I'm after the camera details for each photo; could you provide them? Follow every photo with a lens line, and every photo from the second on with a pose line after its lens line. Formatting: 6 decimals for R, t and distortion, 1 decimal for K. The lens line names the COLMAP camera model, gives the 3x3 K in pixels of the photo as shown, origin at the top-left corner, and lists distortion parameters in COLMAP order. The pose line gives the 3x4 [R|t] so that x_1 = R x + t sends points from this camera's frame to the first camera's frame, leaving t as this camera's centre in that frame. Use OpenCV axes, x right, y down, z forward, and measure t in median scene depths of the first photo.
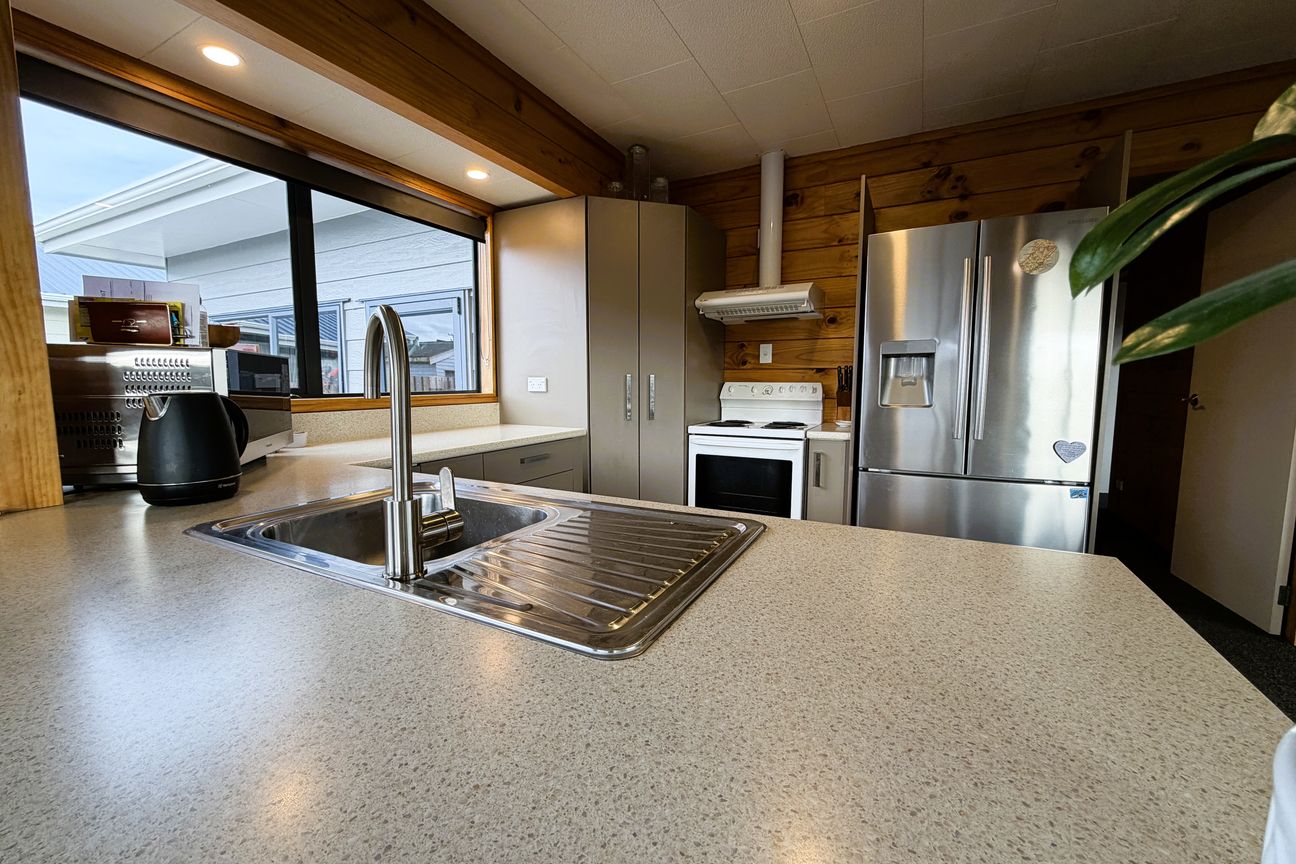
lens RADIAL K [[518.4, 0, 648.0], [0, 518.4, 432.0], [0, 0, 1]] dist [0.003171, -0.000575]
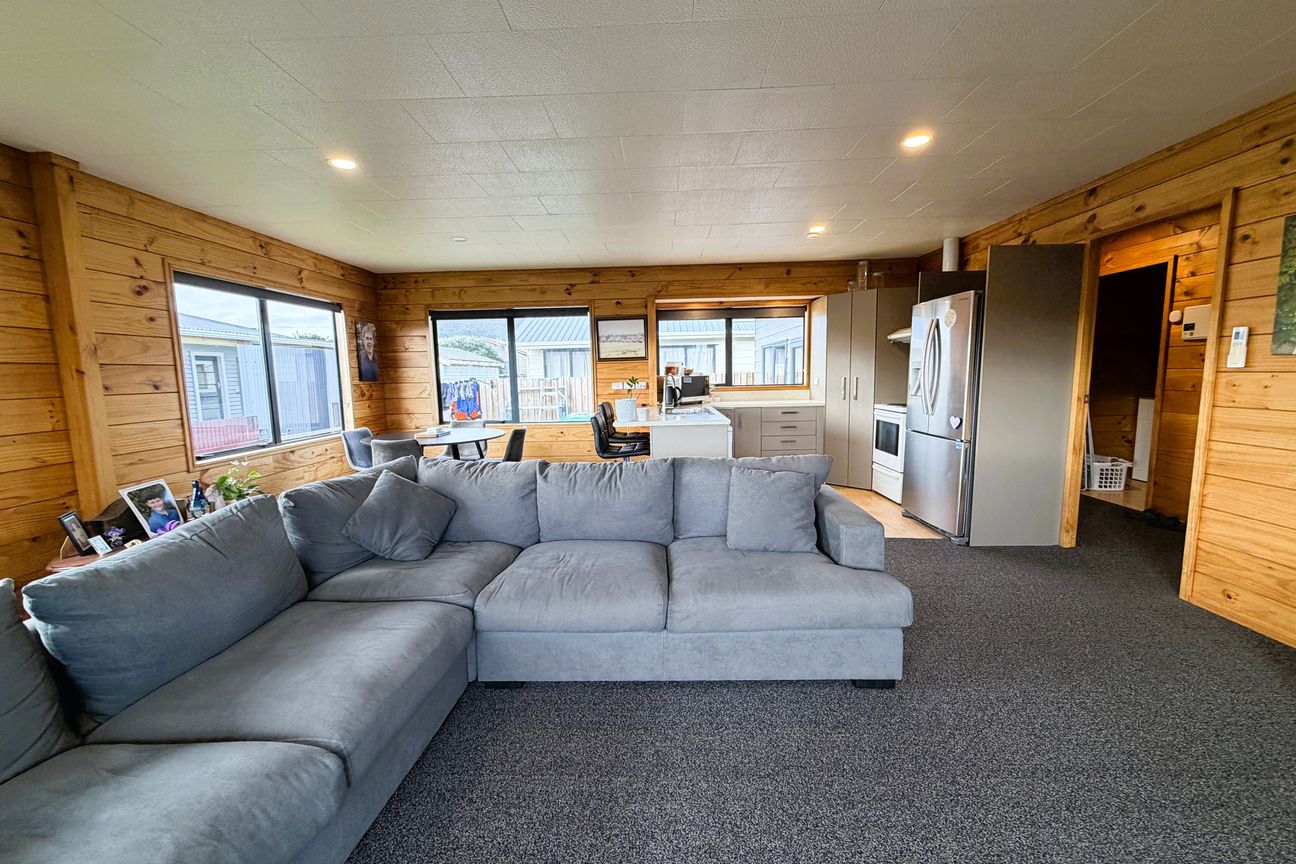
lens RADIAL K [[518.4, 0, 648.0], [0, 518.4, 432.0], [0, 0, 1]] dist [0.003171, -0.000575]
pose [[0.437932, 0.094554, -0.894022, 1.451142], [-0.068778, 0.995063, 0.071550, 0.010357], [0.896373, 0.030155, 0.442274, -0.584926]]
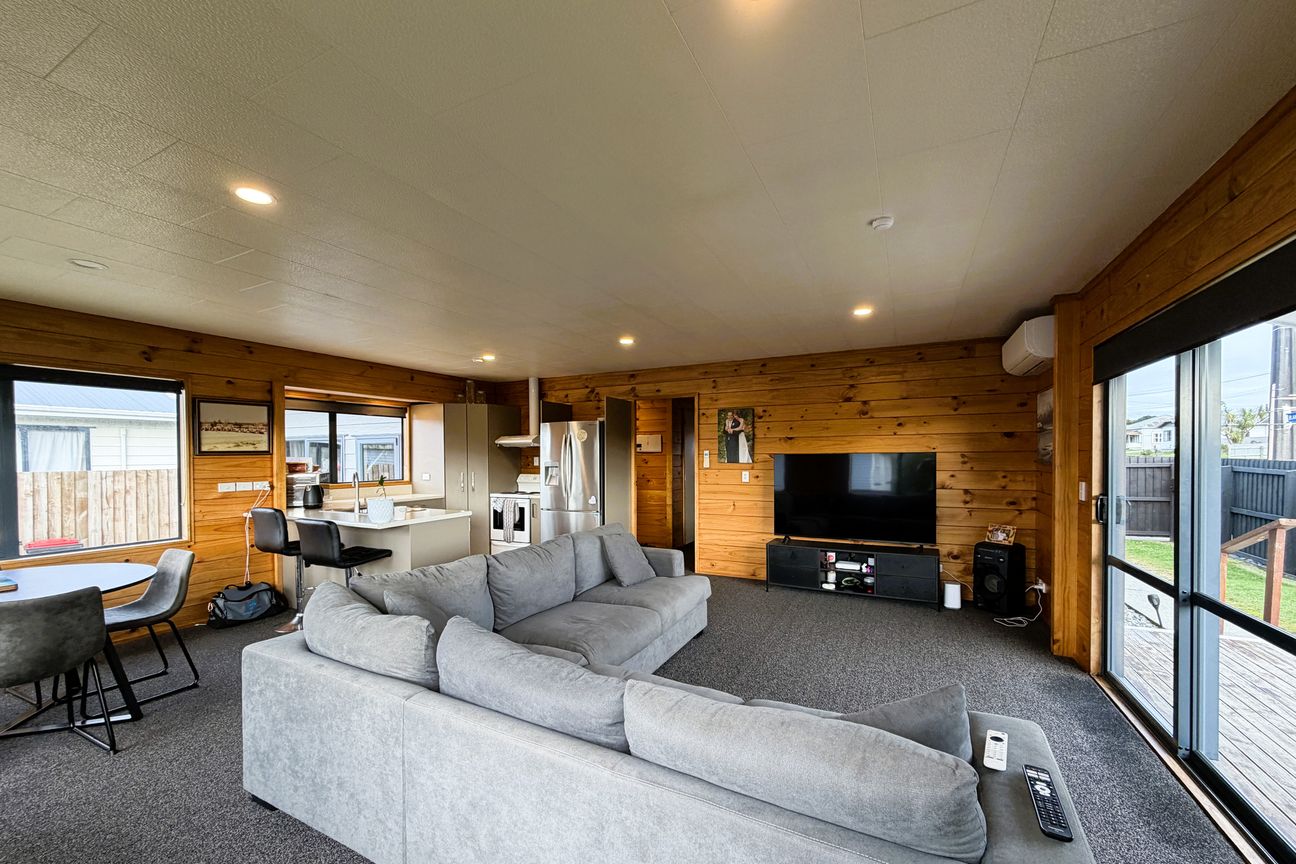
lens RADIAL K [[508.9, 0, 645.2], [0, 508.9, 464.0], [0, 0, 1]] dist [0.001784, -0.000031]
pose [[0.999807, -0.007161, 0.018297, 0.770236], [0.008647, 0.996558, -0.082445, 0.052681], [-0.017644, 0.082587, 0.996428, -1.391390]]
